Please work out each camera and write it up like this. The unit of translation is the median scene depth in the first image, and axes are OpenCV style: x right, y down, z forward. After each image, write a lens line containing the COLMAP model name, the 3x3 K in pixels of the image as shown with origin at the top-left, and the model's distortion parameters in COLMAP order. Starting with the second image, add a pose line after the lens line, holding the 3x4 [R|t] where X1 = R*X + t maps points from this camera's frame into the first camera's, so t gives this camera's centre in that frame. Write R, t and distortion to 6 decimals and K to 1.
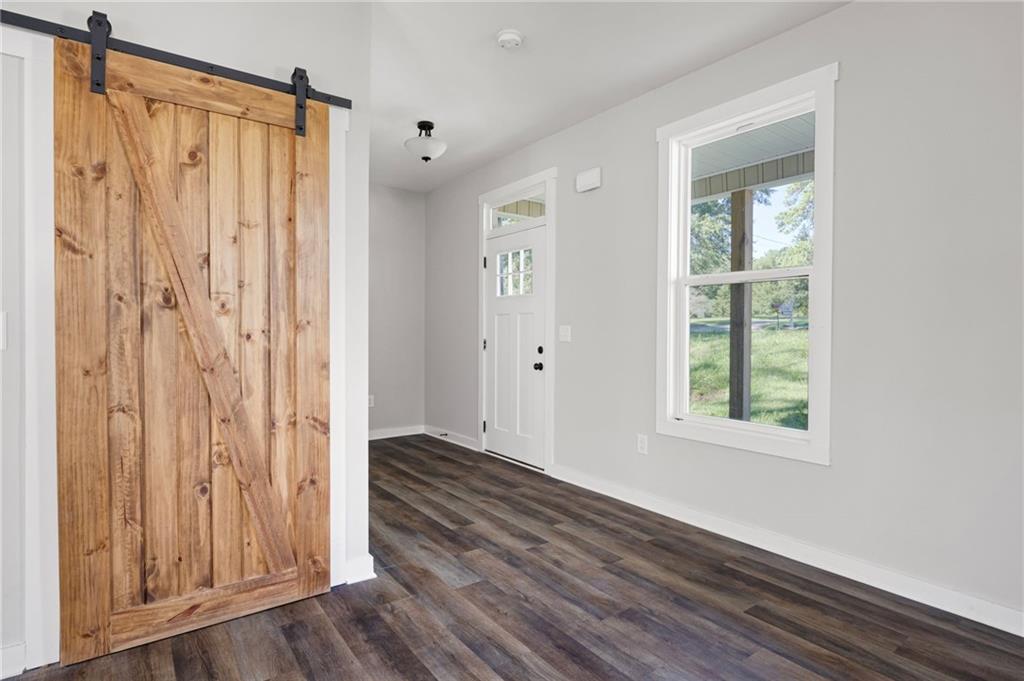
lens RADIAL K [[511.6, 0, 511.5], [0, 511.6, 338.1], [0, 0, 1]] dist [0.003623, 0.000058]
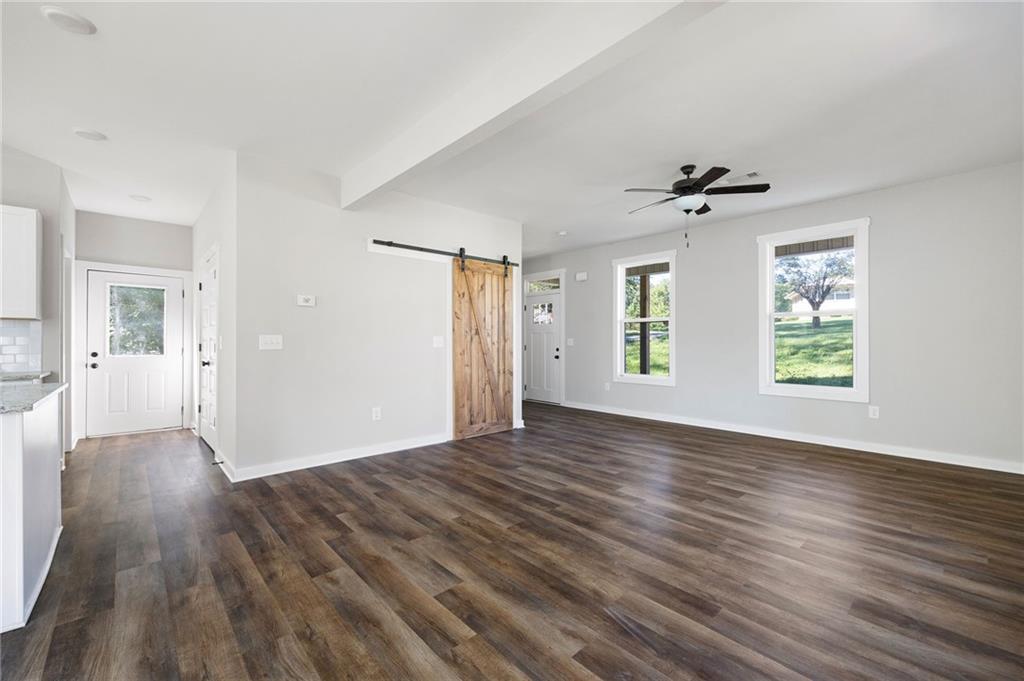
lens RADIAL K [[414.5, 0, 505.2], [0, 414.5, 341.6], [0, 0, 1]] dist [0.003482, 0.000408]
pose [[0.994801, -0.005403, 0.101696, -0.681211], [0.006671, 0.999904, -0.012131, 0.016520], [-0.101621, 0.012747, 0.994742, -1.472097]]
